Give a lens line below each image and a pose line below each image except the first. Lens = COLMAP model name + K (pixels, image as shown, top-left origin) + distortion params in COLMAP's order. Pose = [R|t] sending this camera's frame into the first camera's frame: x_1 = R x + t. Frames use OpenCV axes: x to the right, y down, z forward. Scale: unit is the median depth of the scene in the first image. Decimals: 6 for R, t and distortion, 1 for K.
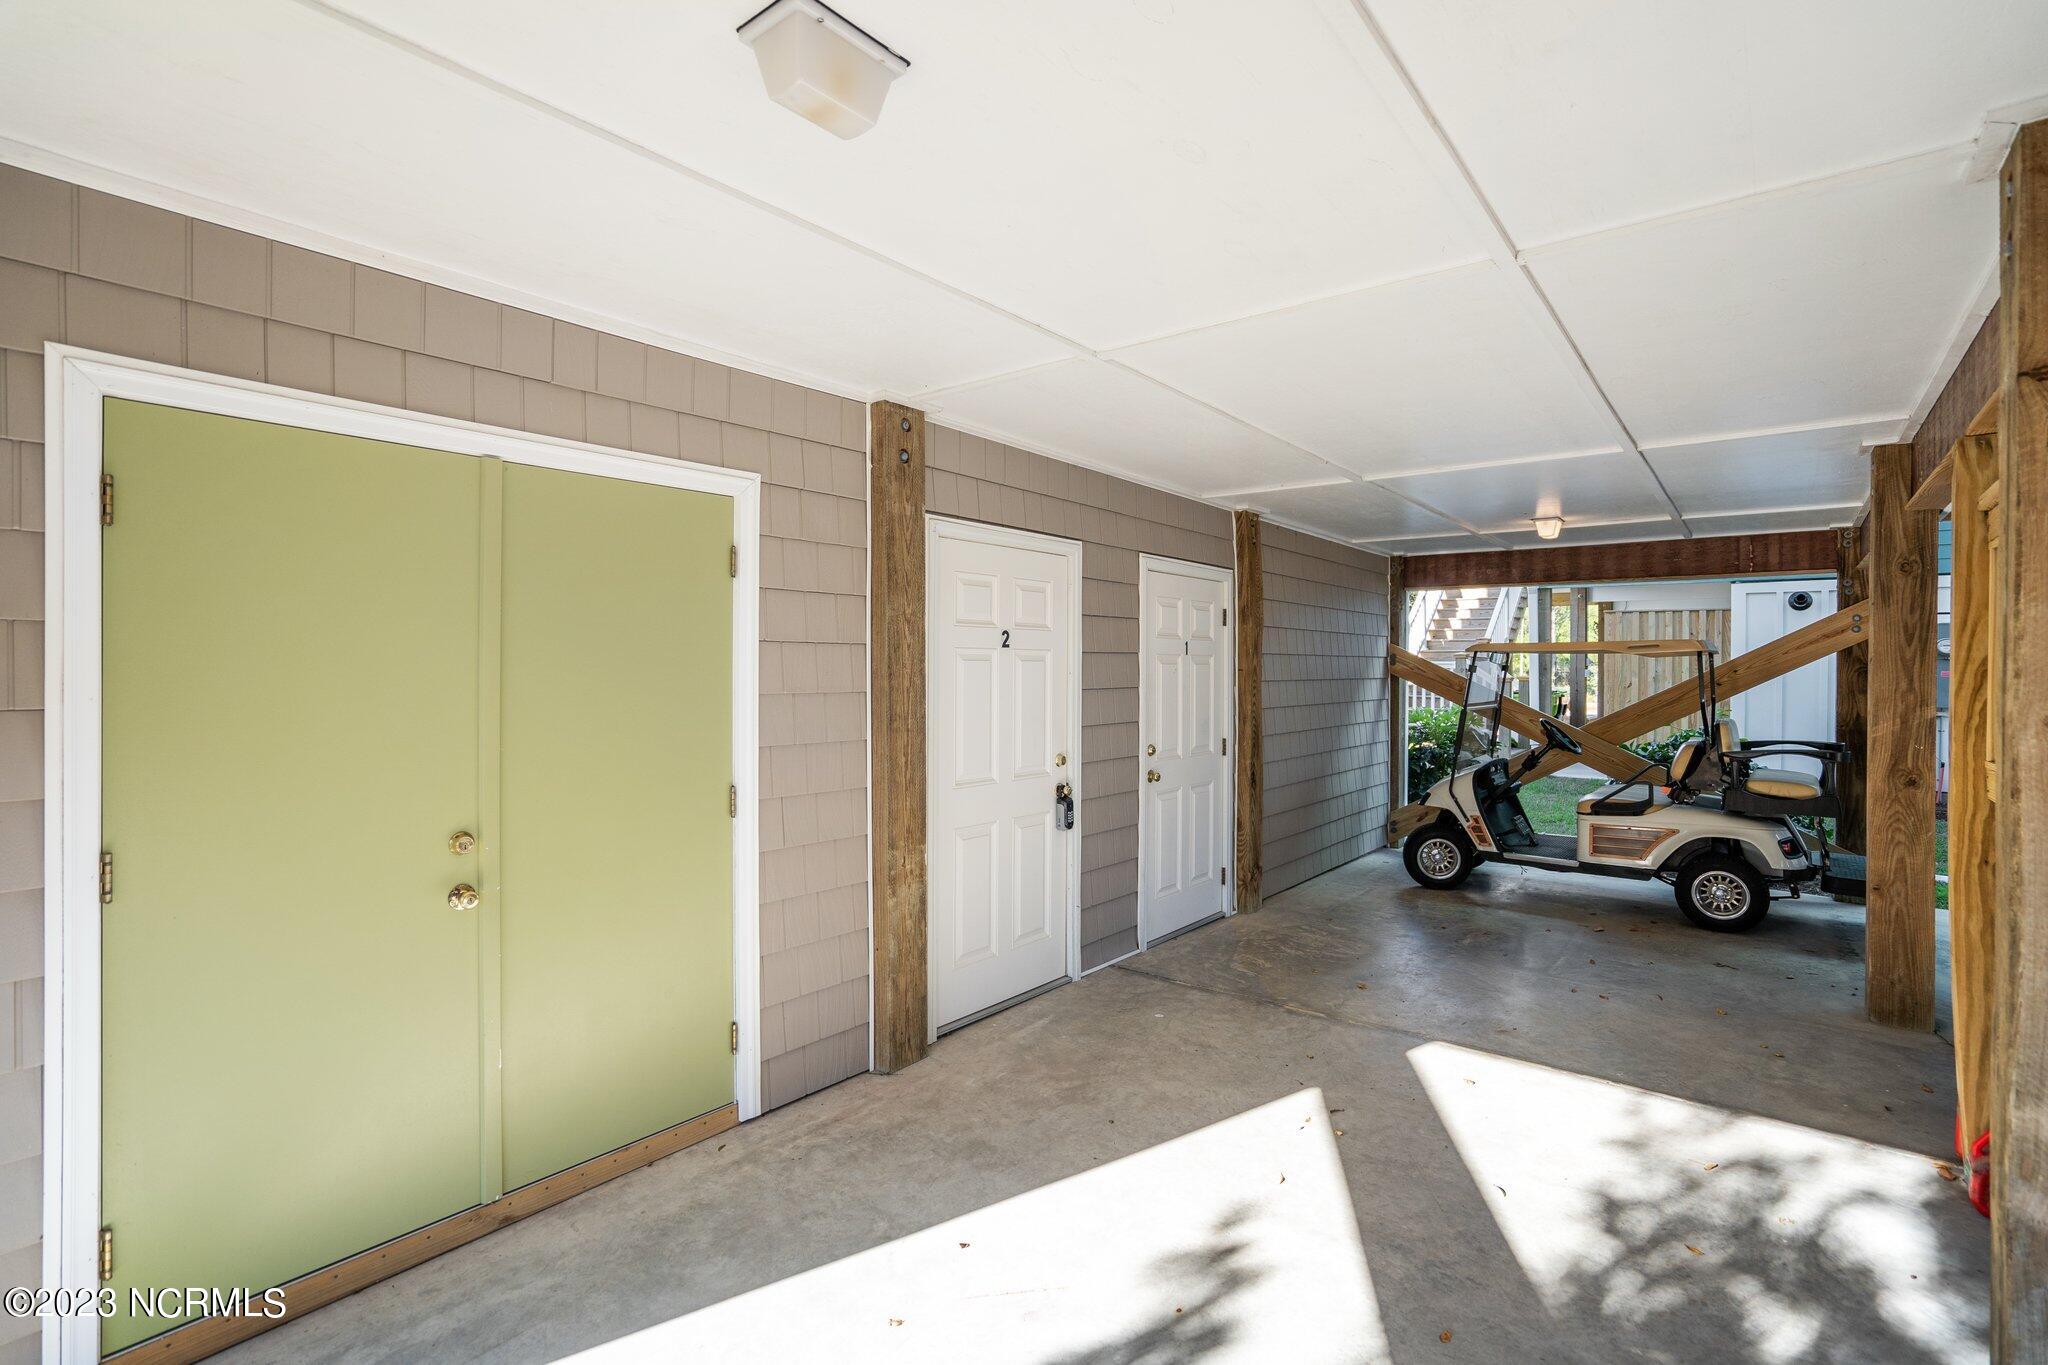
lens RADIAL K [[935.5, 0, 1017.2], [0, 935.5, 677.1], [0, 0, 1]] dist [-0.003243, 0.000810]
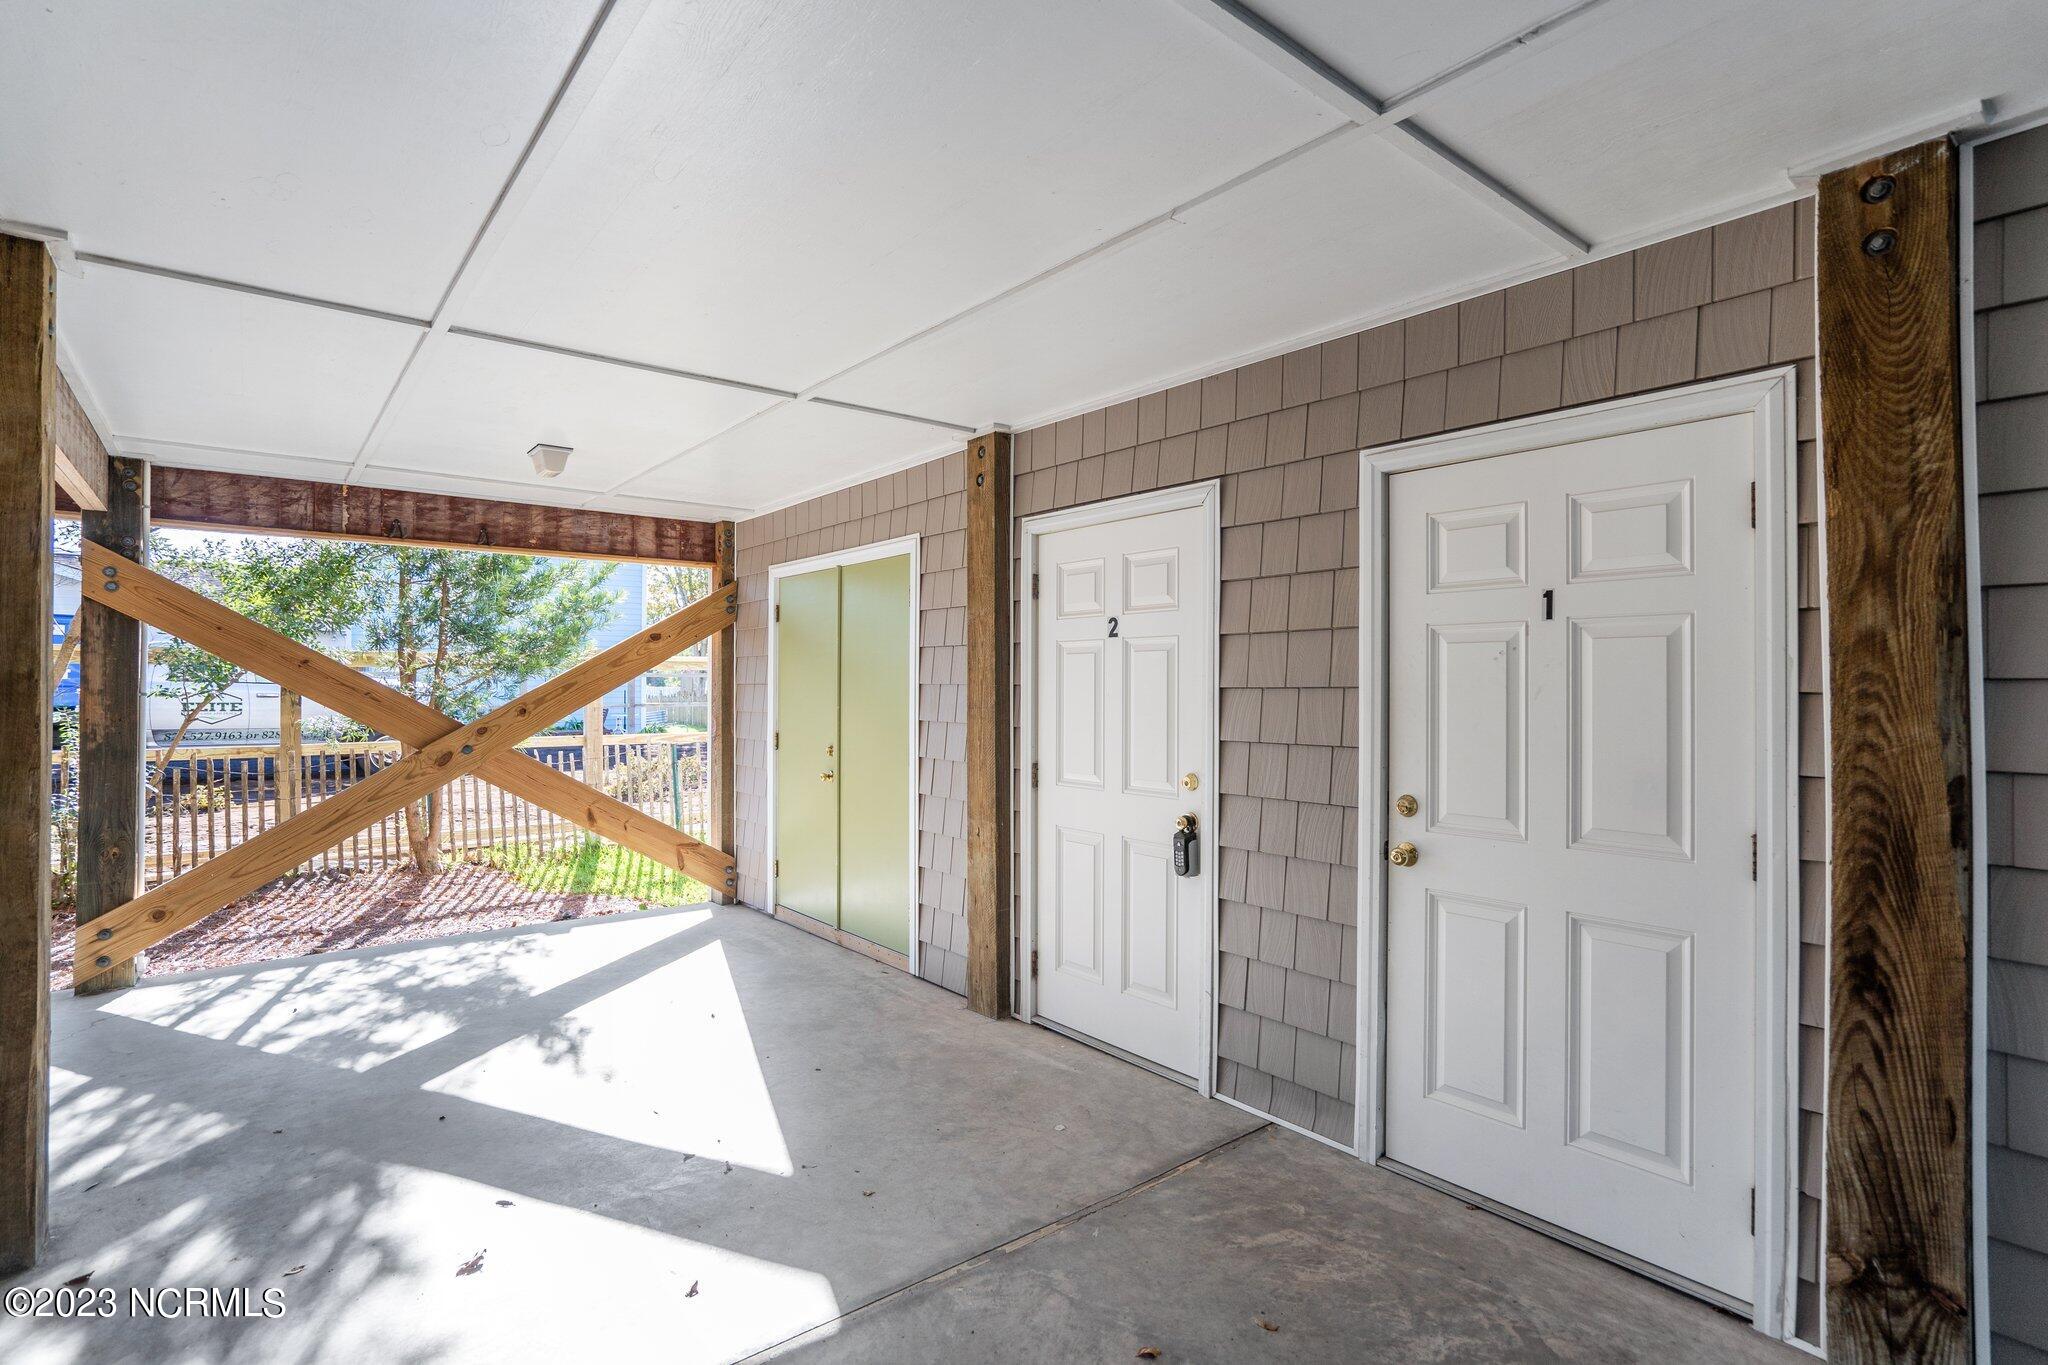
lens RADIAL K [[962.3, 0, 1030.8], [0, 962.3, 679.8], [0, 0, 1]] dist [-0.001310, 0.000781]
pose [[-0.187771, -0.018207, -0.982044, 0.948902], [-0.010523, 0.999808, -0.016524, 0.025696], [0.982157, 0.007231, -0.187926, 1.175157]]
